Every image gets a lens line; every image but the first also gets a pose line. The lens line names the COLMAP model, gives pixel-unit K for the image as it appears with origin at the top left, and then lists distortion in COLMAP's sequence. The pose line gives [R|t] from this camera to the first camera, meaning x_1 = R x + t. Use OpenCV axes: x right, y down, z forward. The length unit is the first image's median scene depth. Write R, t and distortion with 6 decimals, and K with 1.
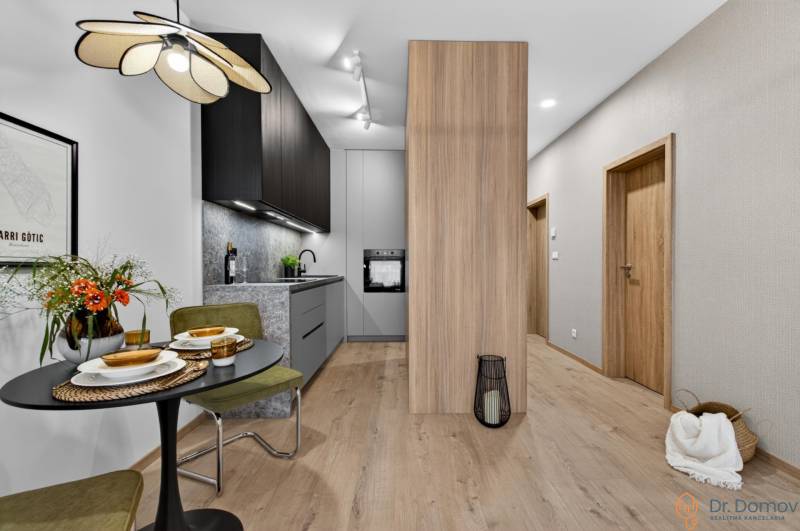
lens RADIAL K [[351.0, 0, 413.6], [0, 351.0, 262.7], [0, 0, 1]] dist [0.005143, -0.000114]
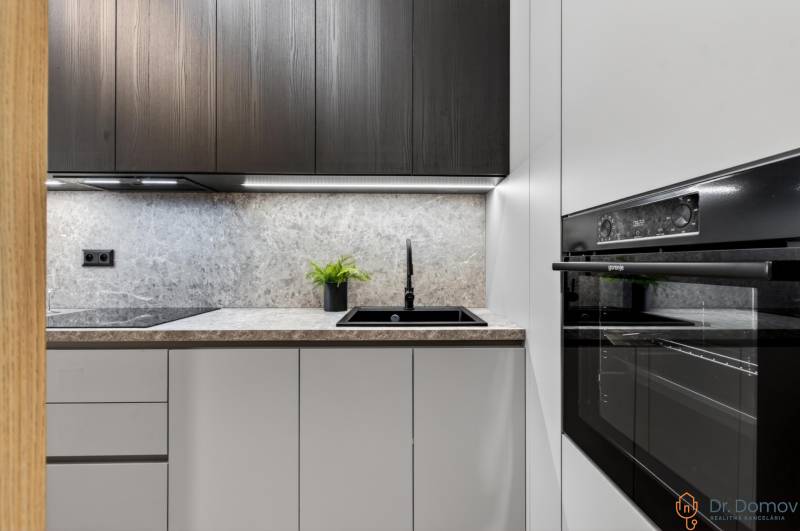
lens RADIAL K [[351.0, 0, 413.6], [0, 351.0, 262.7], [0, 0, 1]] dist [0.005143, -0.000114]
pose [[-0.013731, 0.000557, -0.999906, 0.059774], [0.008962, 0.999960, 0.000434, -0.011682], [0.999866, -0.008956, -0.013735, 0.931648]]
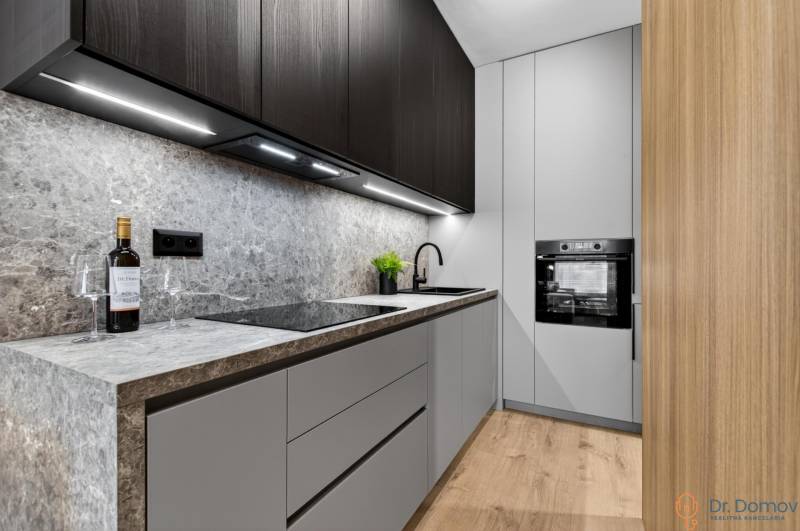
lens RADIAL K [[351.0, 0, 413.6], [0, 351.0, 262.7], [0, 0, 1]] dist [0.005143, -0.000114]
pose [[0.871373, 0.002975, -0.490613, -0.043100], [-0.000195, 0.999984, 0.005717, -0.007469], [0.490622, -0.004886, 0.871359, 0.459709]]
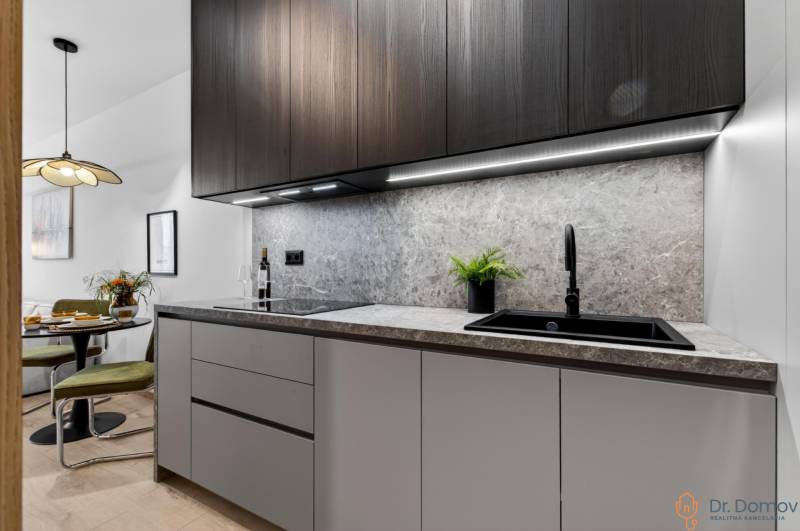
lens RADIAL K [[354.4, 0, 404.8], [0, 354.4, 269.4], [0, 0, 1]] dist [0.002092, 0.000283]
pose [[-0.525357, 0.005008, -0.850867, 0.006735], [0.010192, 0.999948, -0.000407, -0.002357], [0.850821, -0.008886, -0.525381, 0.955797]]
